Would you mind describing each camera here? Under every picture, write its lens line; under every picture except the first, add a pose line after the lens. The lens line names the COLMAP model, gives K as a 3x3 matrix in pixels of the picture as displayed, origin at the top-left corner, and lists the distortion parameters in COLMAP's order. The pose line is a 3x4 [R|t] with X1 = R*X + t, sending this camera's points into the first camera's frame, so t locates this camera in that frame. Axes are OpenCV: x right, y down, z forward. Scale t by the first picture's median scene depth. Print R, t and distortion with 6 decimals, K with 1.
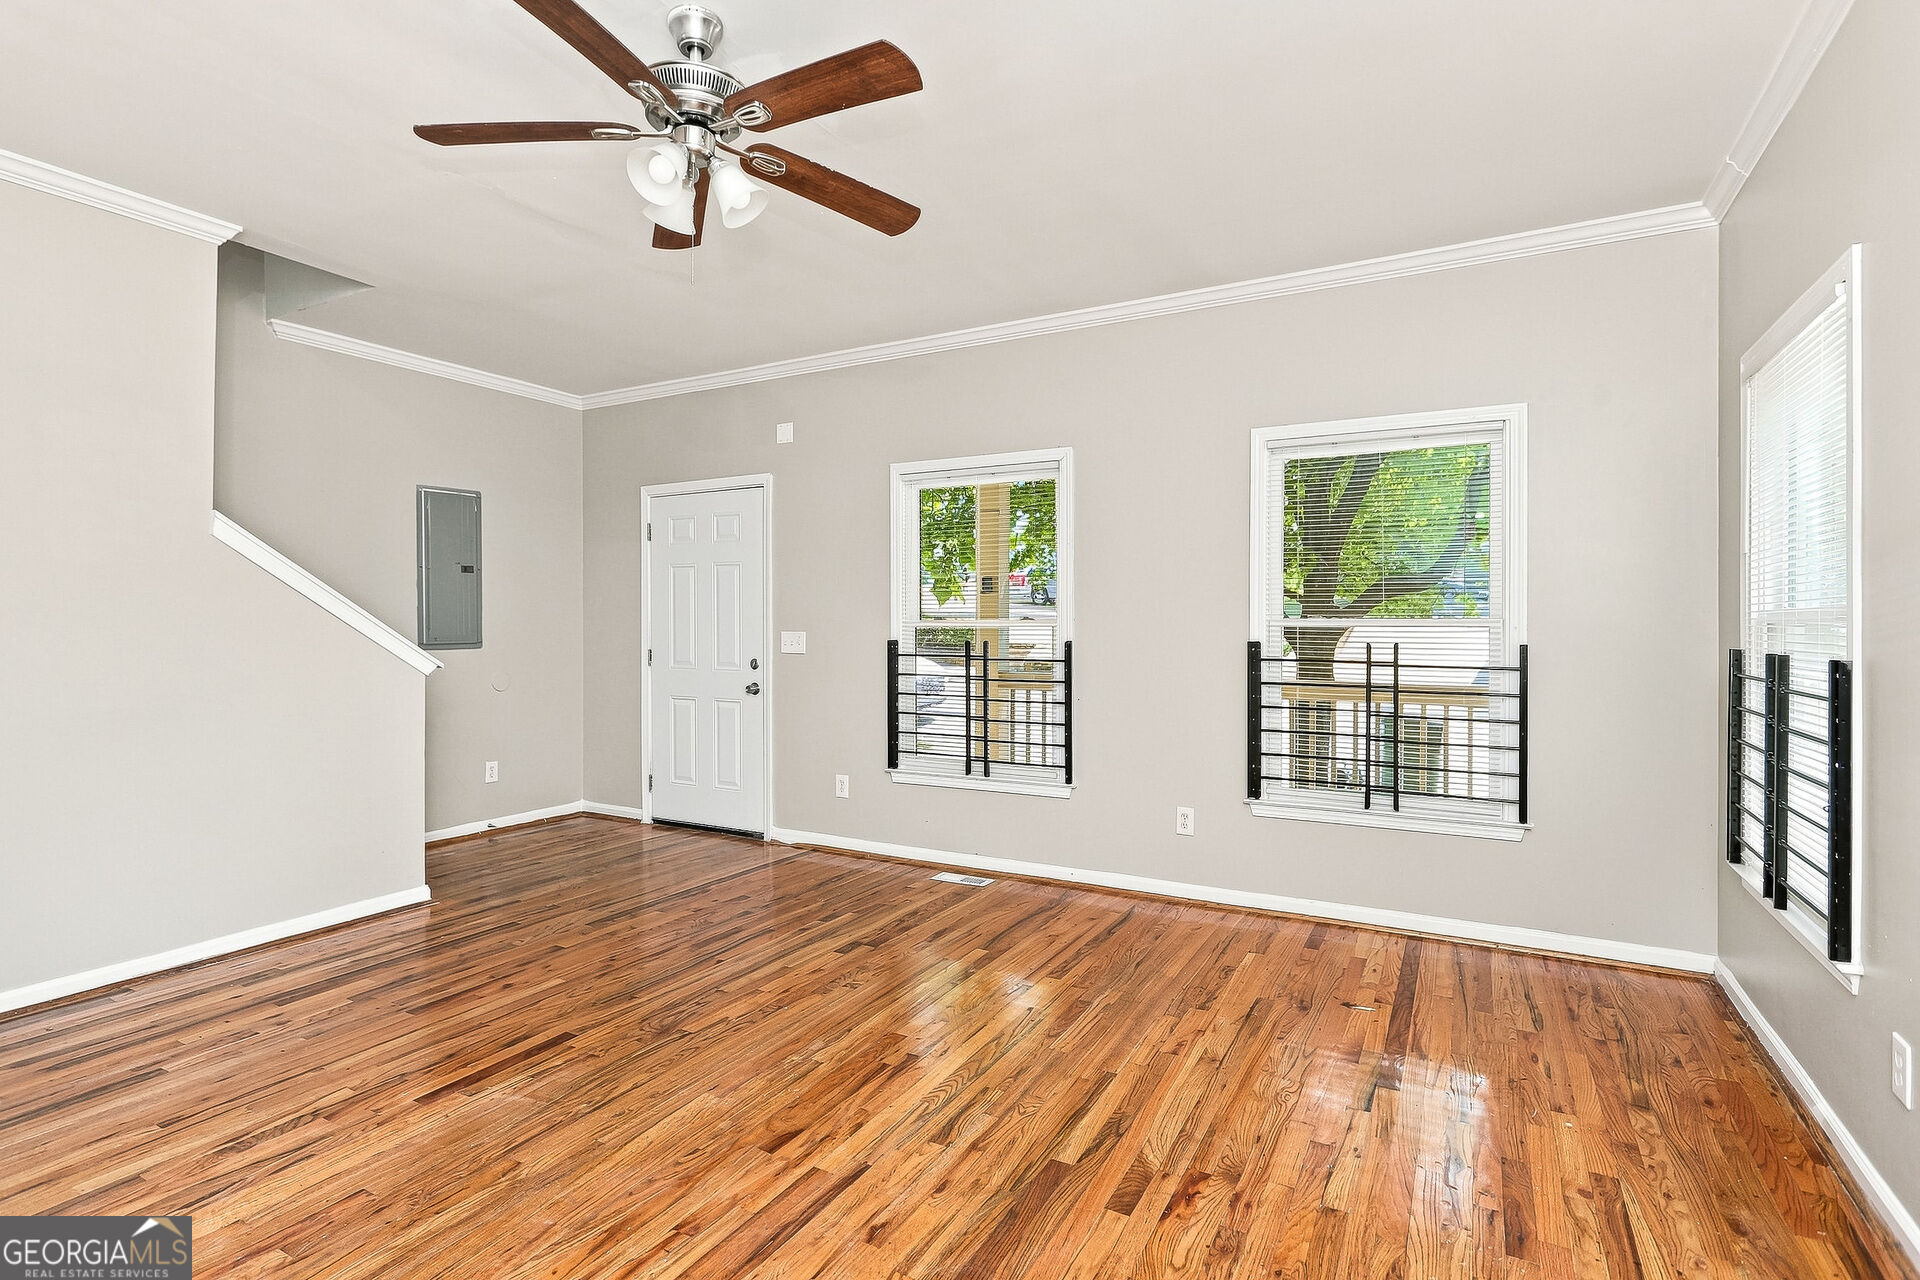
lens RADIAL K [[938.3, 0, 943.9], [0, 938.3, 632.4], [0, 0, 1]] dist [-0.014148, 0.000910]
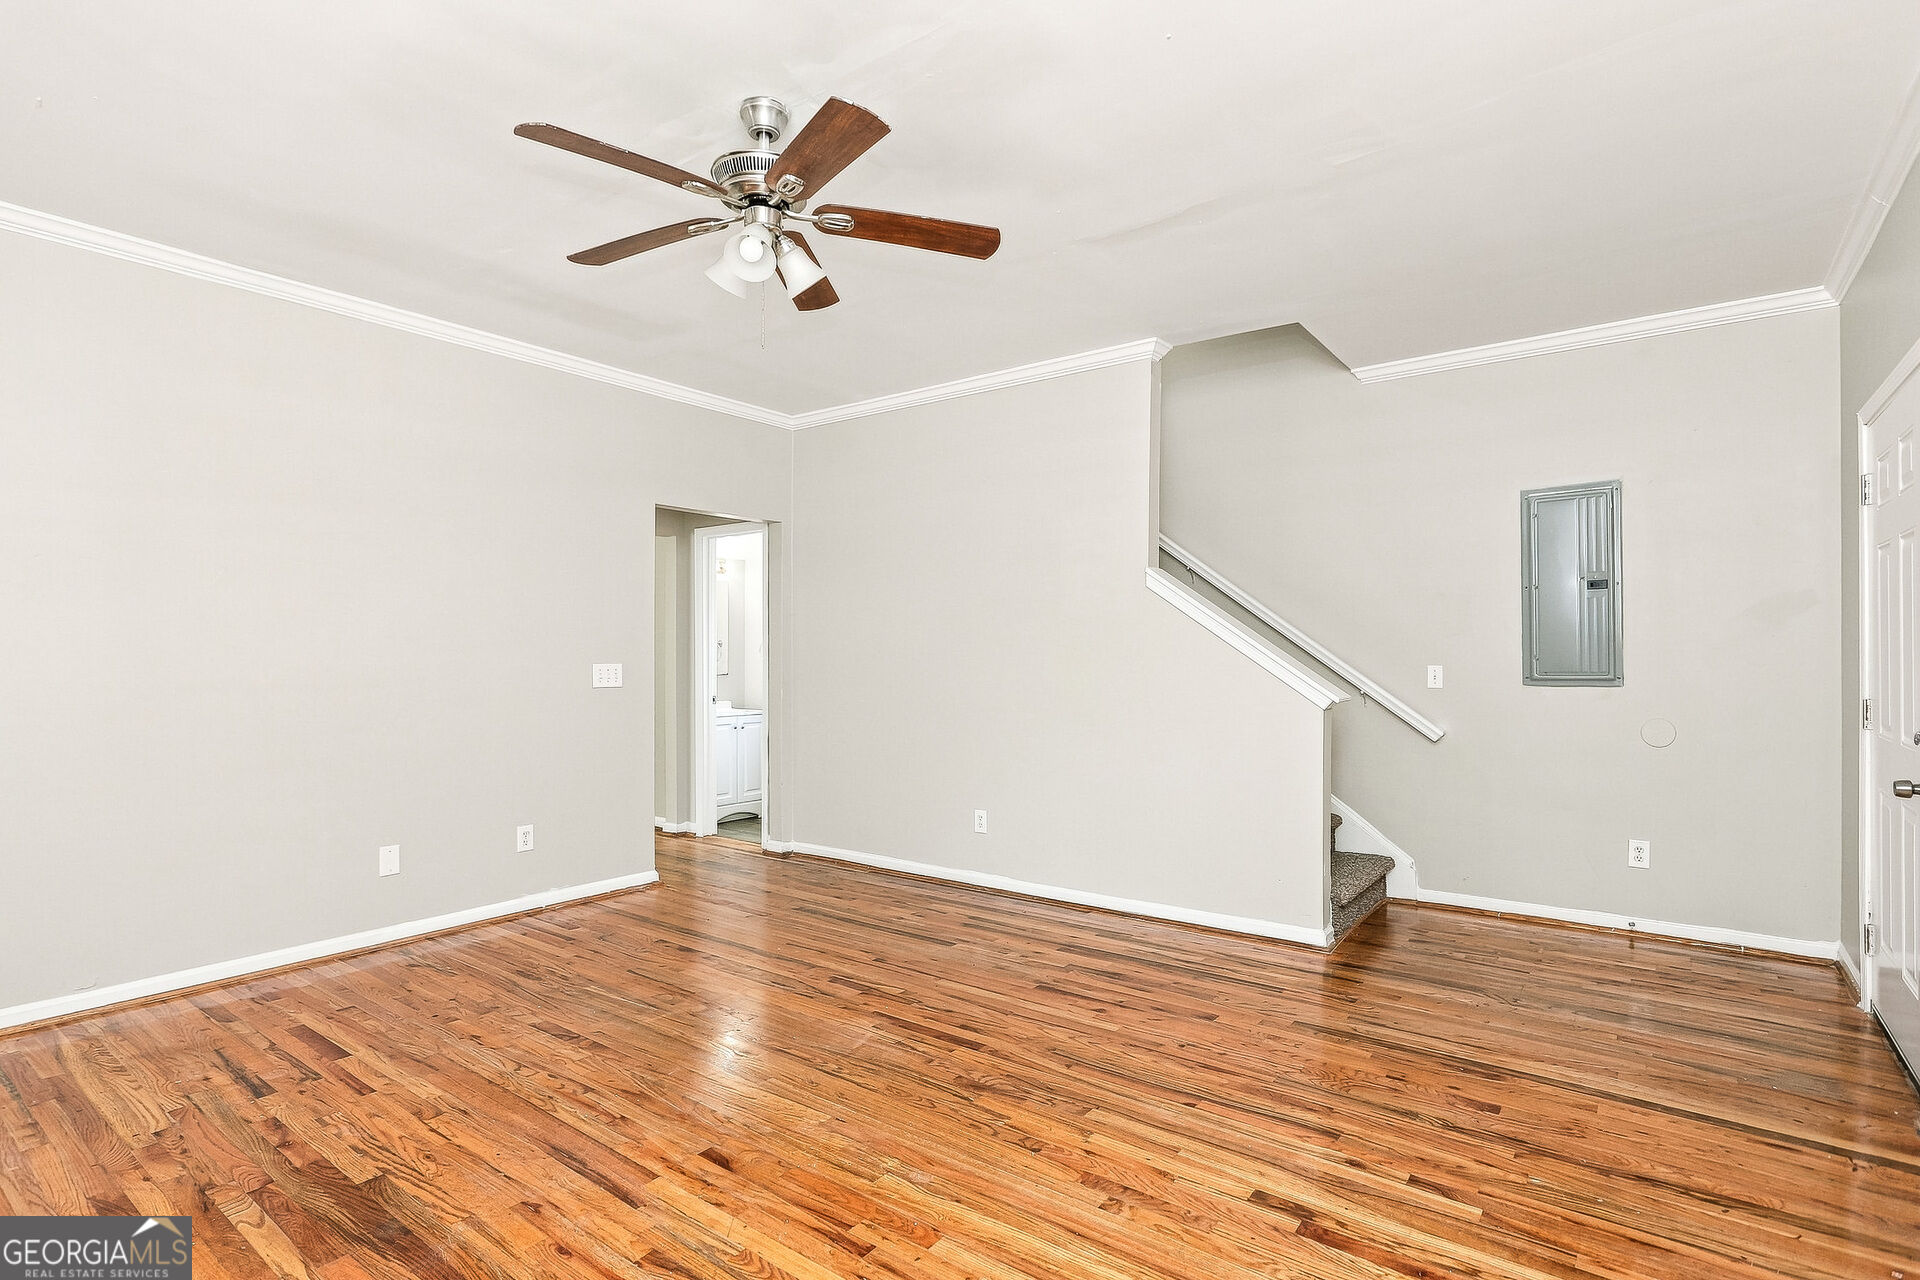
lens RADIAL K [[938.3, 0, 943.9], [0, 938.3, 632.4], [0, 0, 1]] dist [-0.014148, 0.000910]
pose [[-0.137474, -0.024825, -0.990194, 0.559222], [-0.011124, 0.999662, -0.023518, -0.004727], [0.990443, 0.007782, -0.137704, 0.950695]]
